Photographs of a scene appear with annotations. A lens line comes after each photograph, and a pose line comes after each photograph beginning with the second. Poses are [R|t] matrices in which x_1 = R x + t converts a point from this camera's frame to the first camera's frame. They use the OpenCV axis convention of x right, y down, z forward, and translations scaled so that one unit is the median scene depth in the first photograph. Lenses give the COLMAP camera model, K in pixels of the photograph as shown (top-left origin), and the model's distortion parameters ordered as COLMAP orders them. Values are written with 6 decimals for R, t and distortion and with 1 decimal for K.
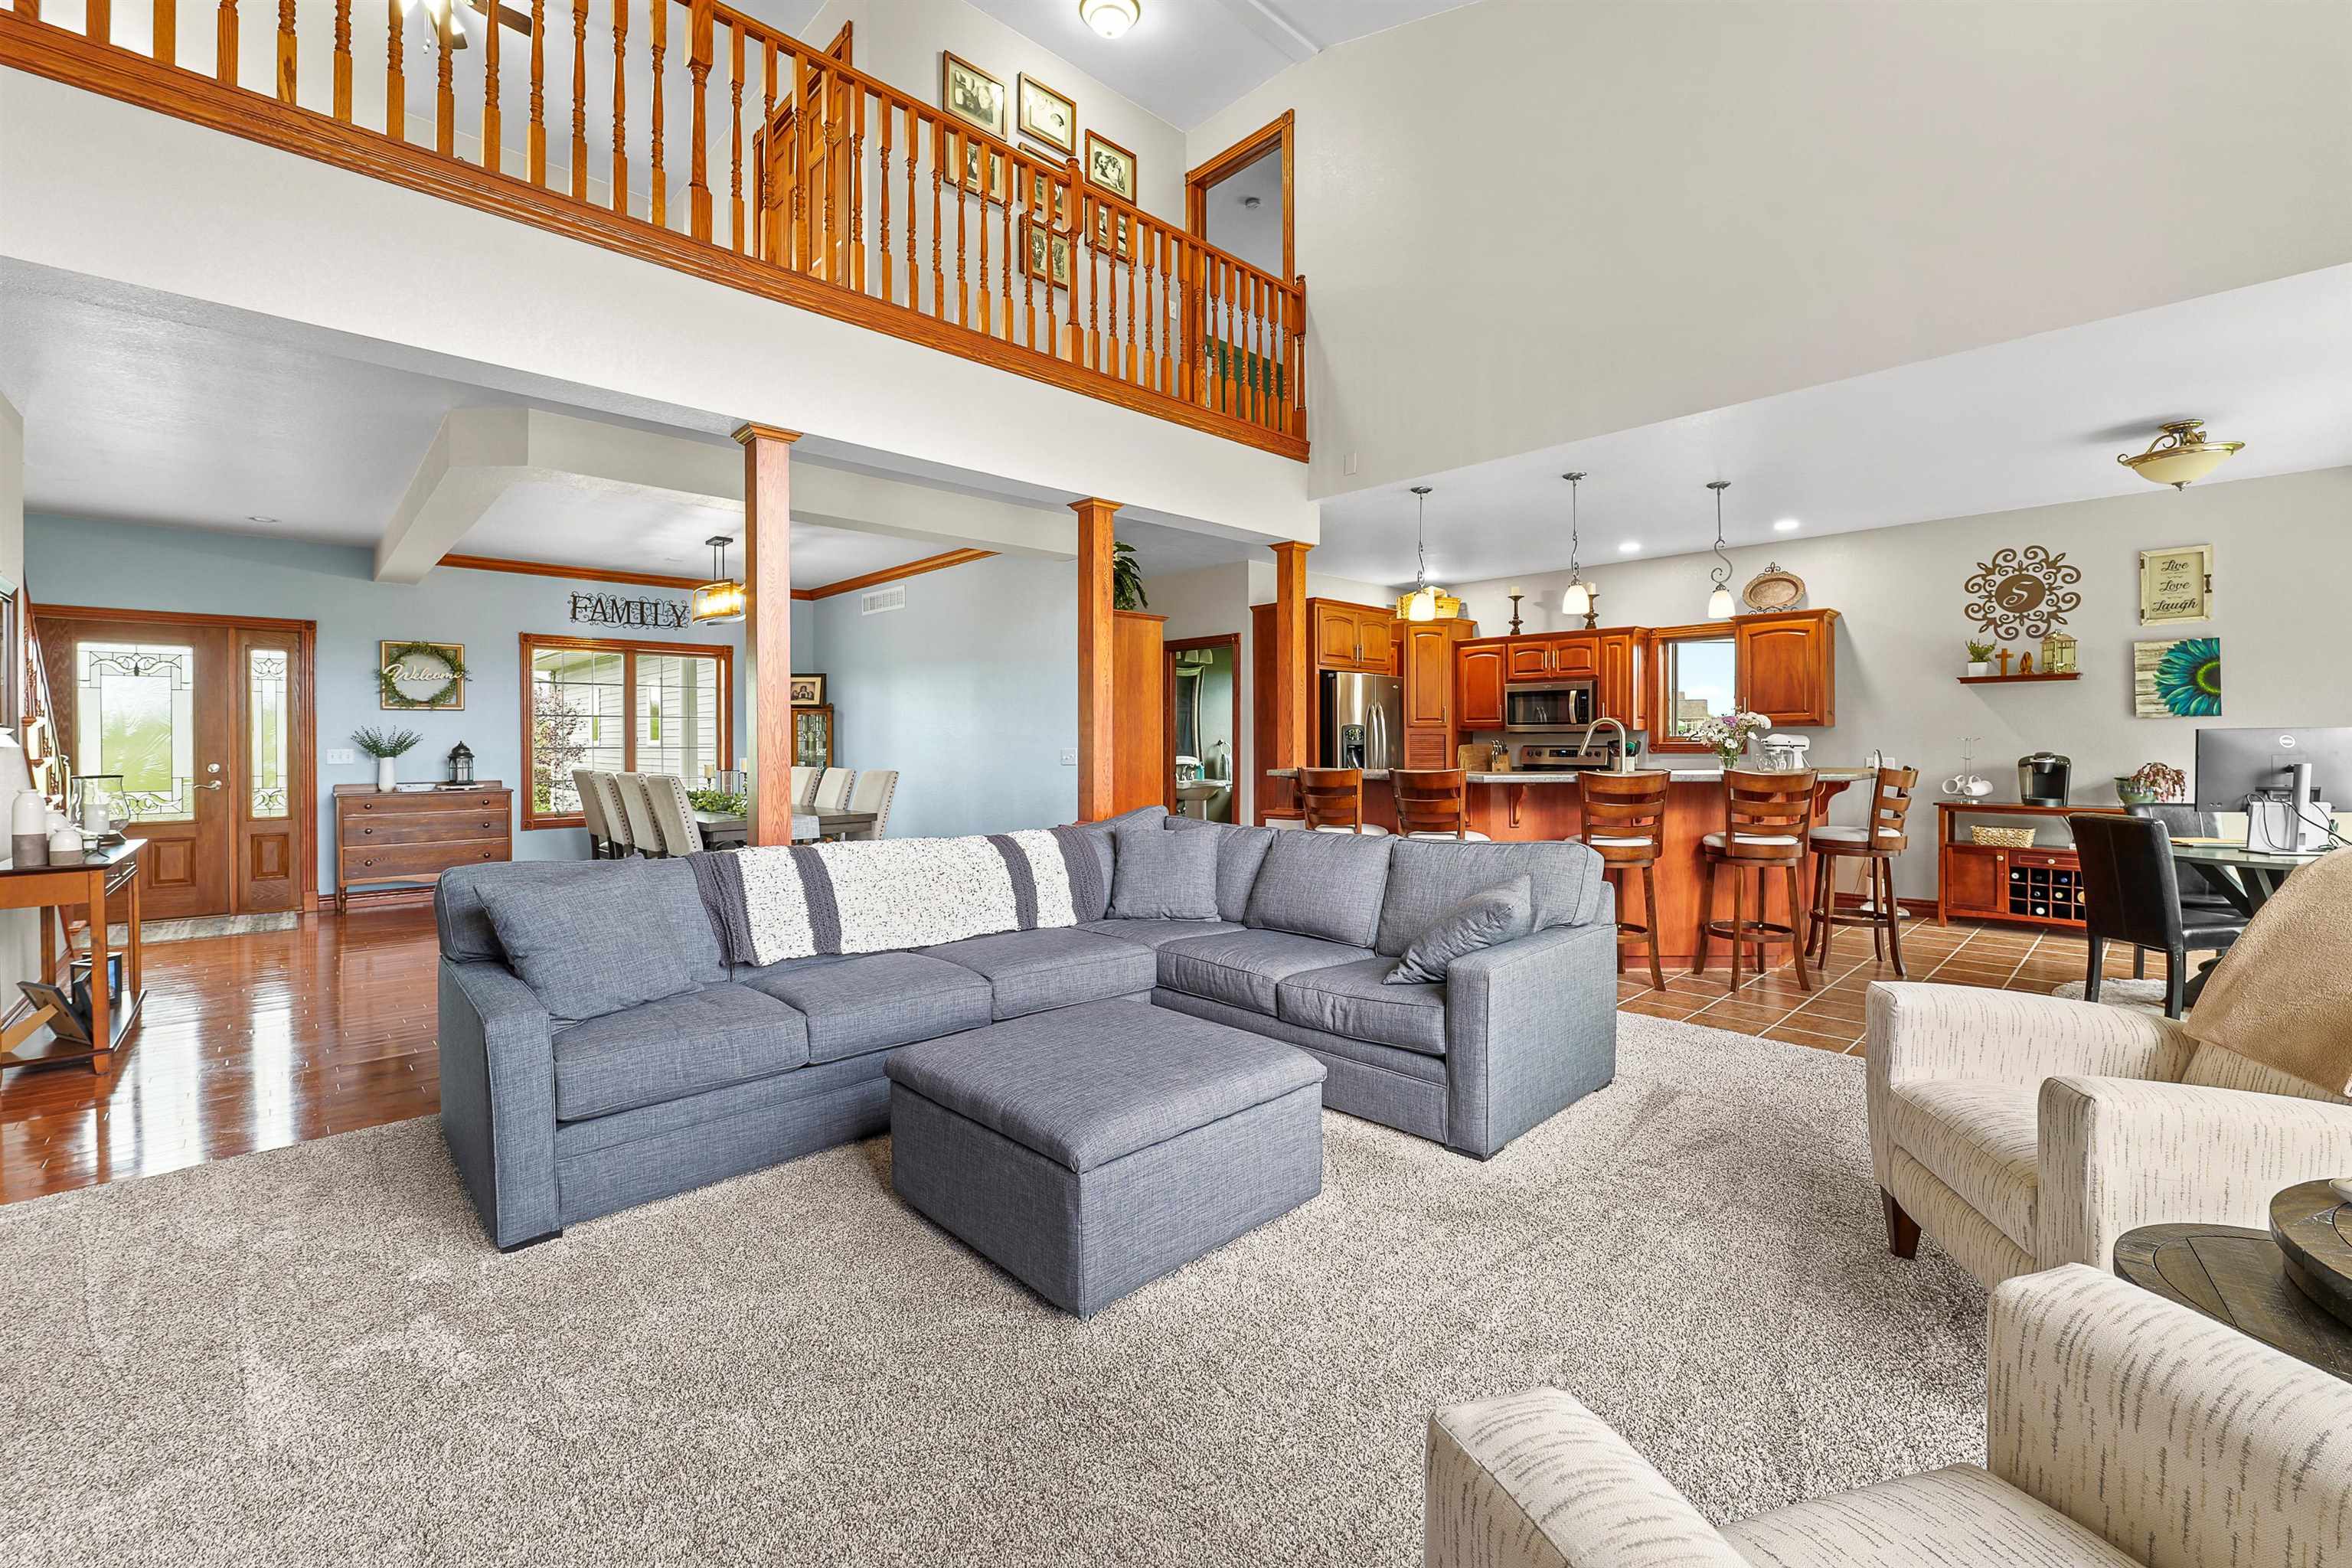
lens RADIAL K [[980.8, 0, 1169.5], [0, 980.8, 725.2], [0, 0, 1]] dist [-0.012420, -0.000021]
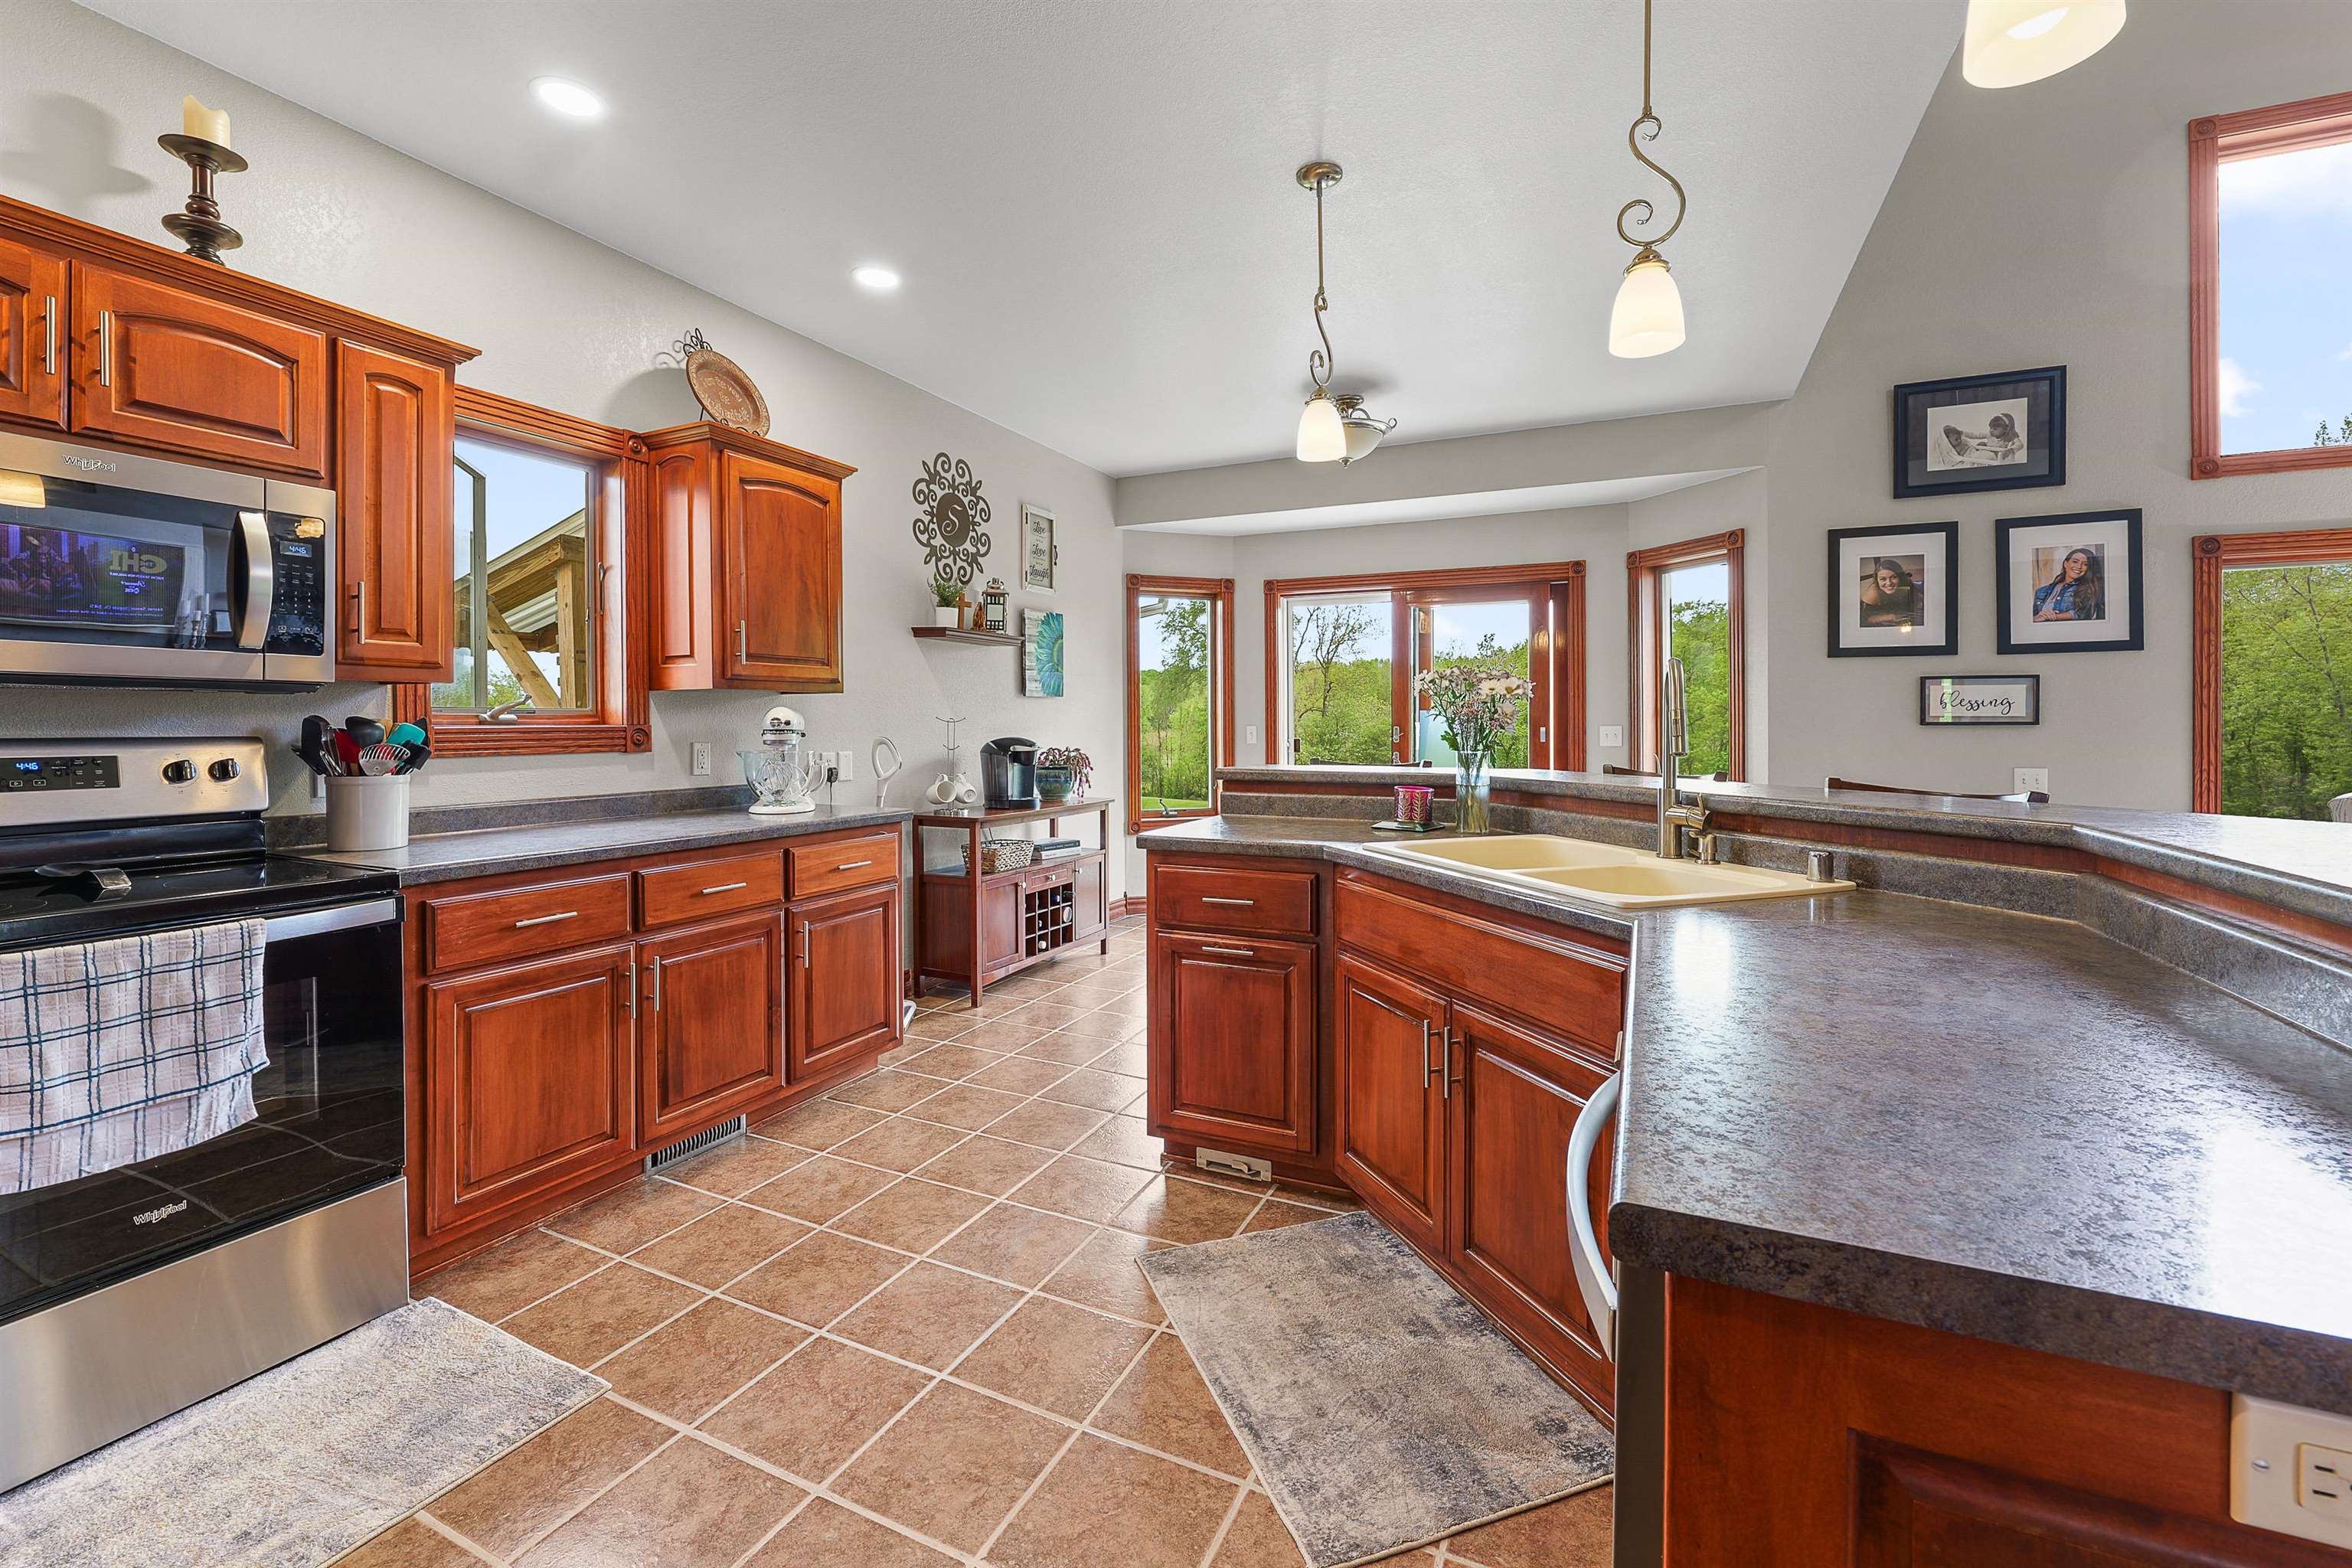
lens RADIAL K [[980.8, 0, 1169.5], [0, 980.8, 725.2], [0, 0, 1]] dist [-0.012420, -0.000021]
pose [[-0.359399, 0.004254, 0.933174, 0.136204], [-0.008309, 0.999935, -0.007759, 0.022911], [-0.933147, -0.010543, -0.359340, 1.134257]]
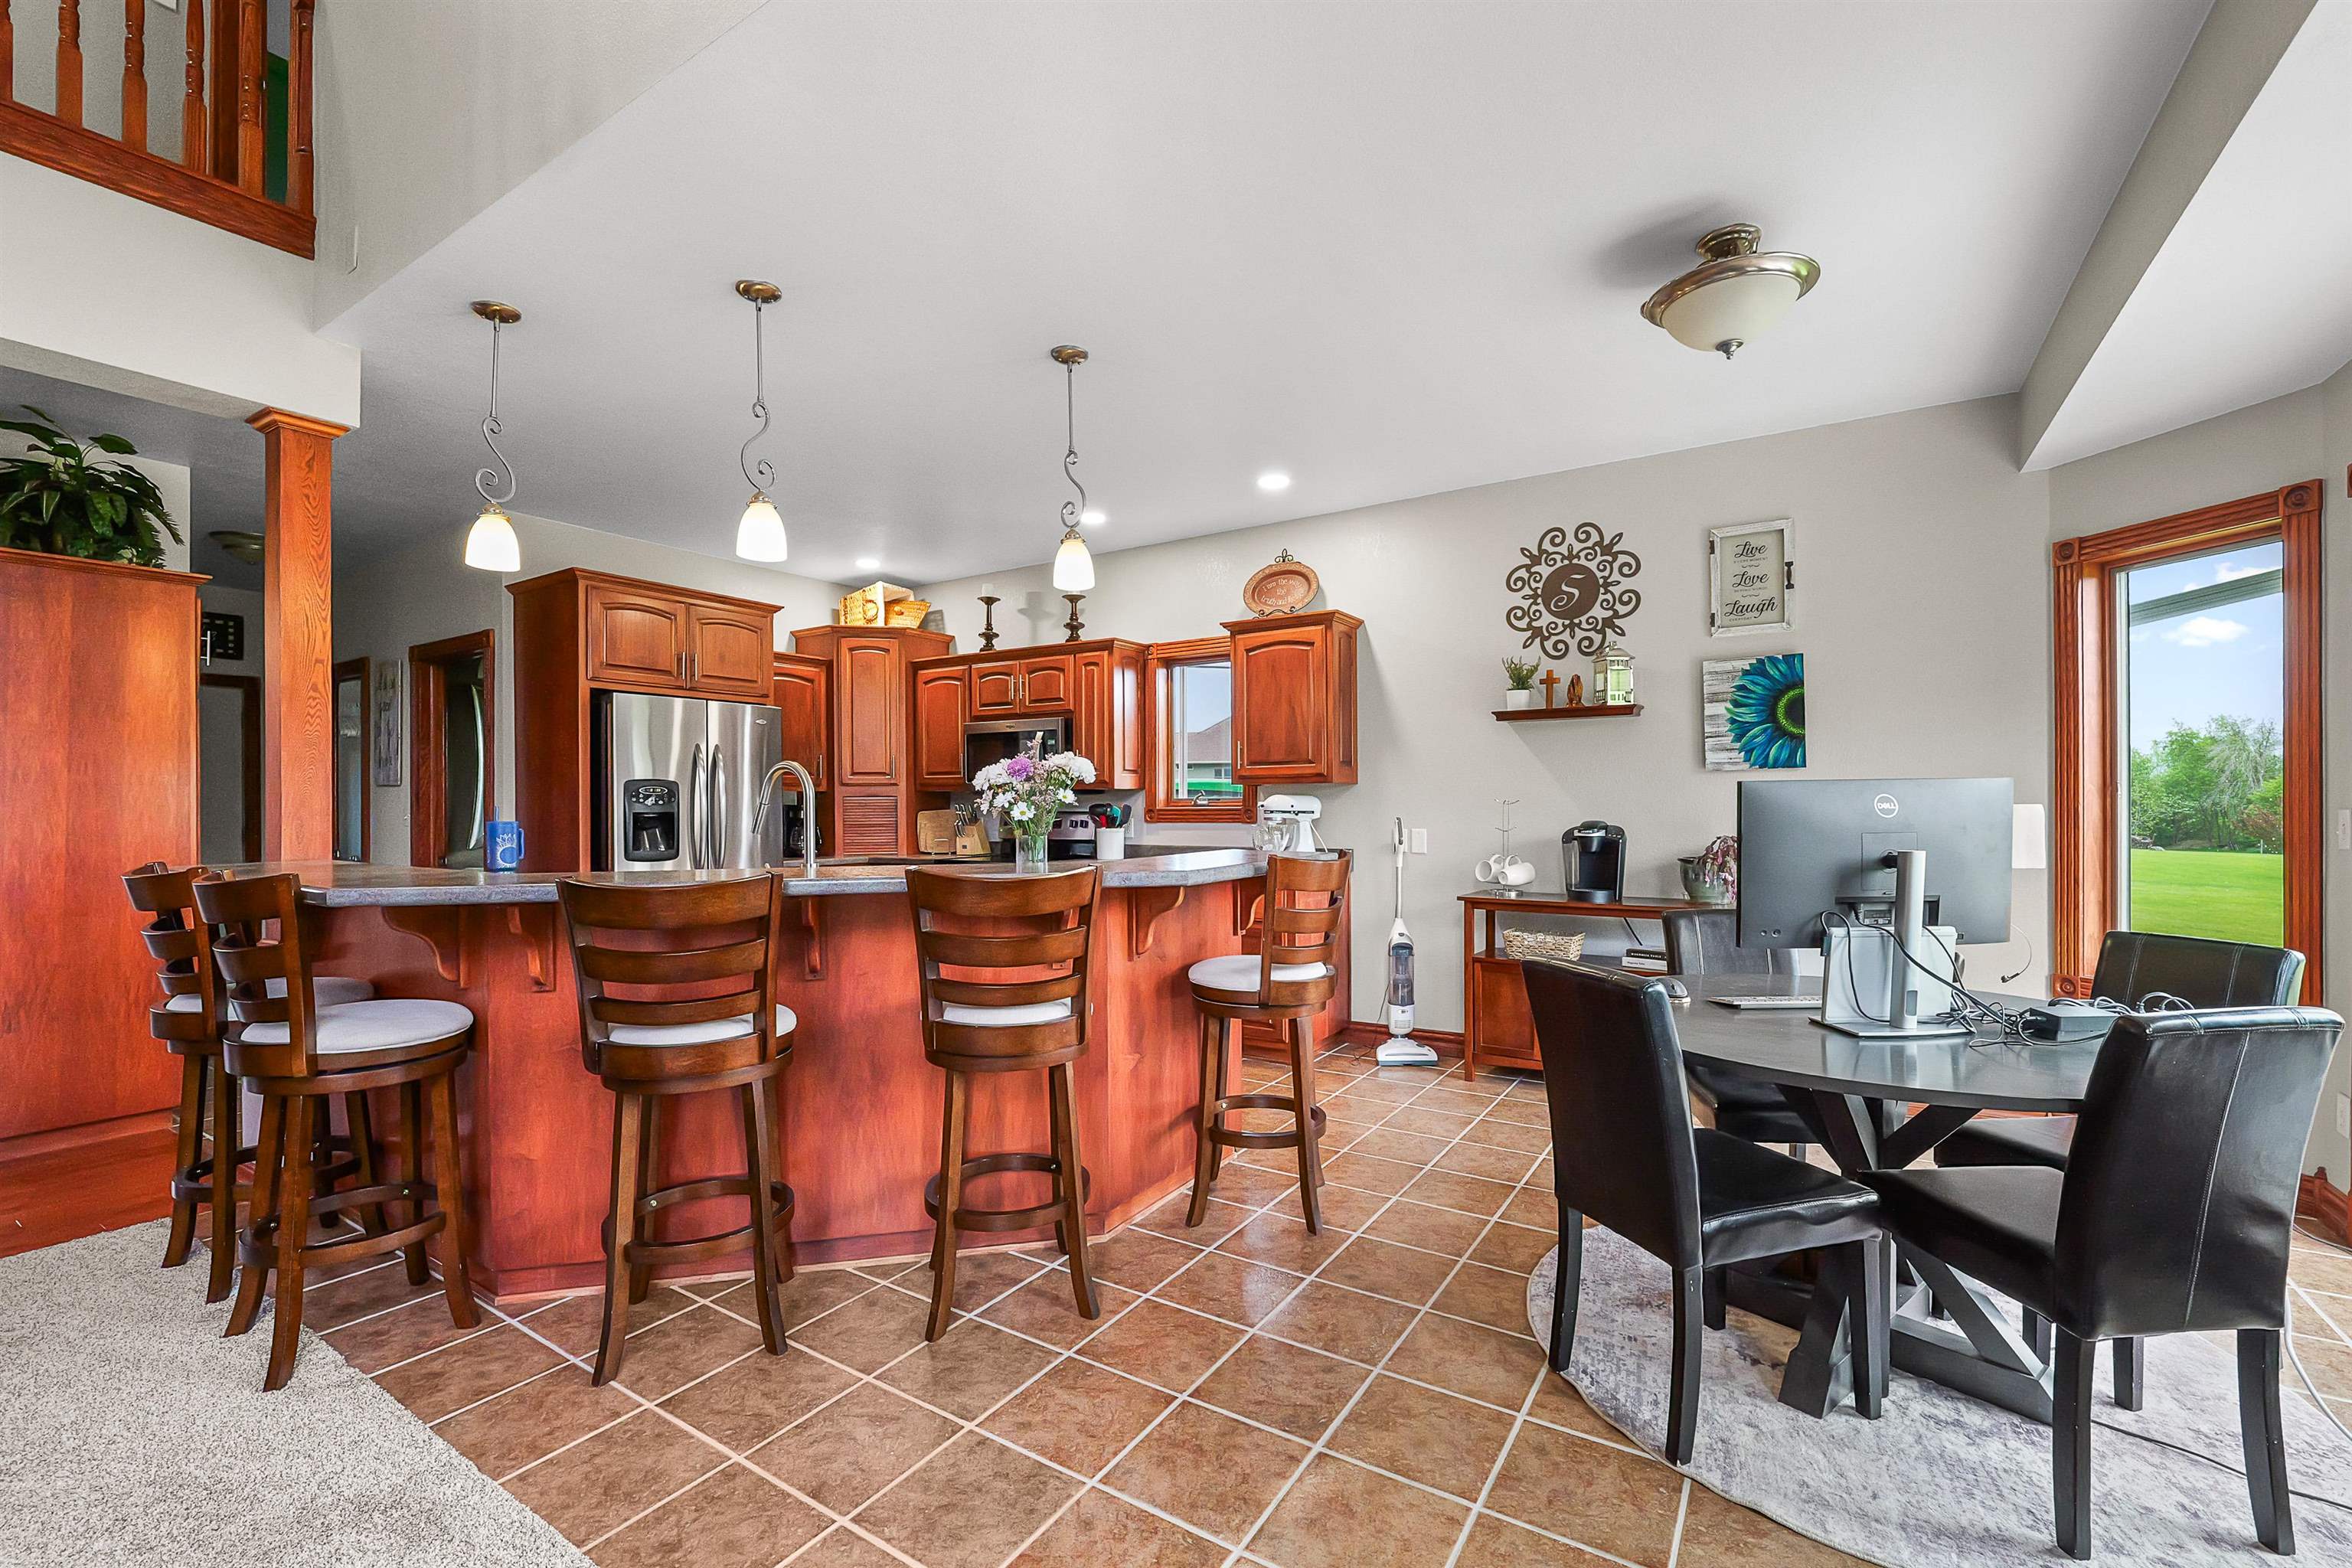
lens RADIAL K [[986.8, 0, 1204.7], [0, 986.8, 778.7], [0, 0, 1]] dist [-0.013001, -0.000017]
pose [[0.967758, 0.004032, 0.251851, 0.456204], [-0.001441, 0.999944, -0.010472, 0.005601], [-0.251879, 0.009772, 0.967709, 0.395279]]
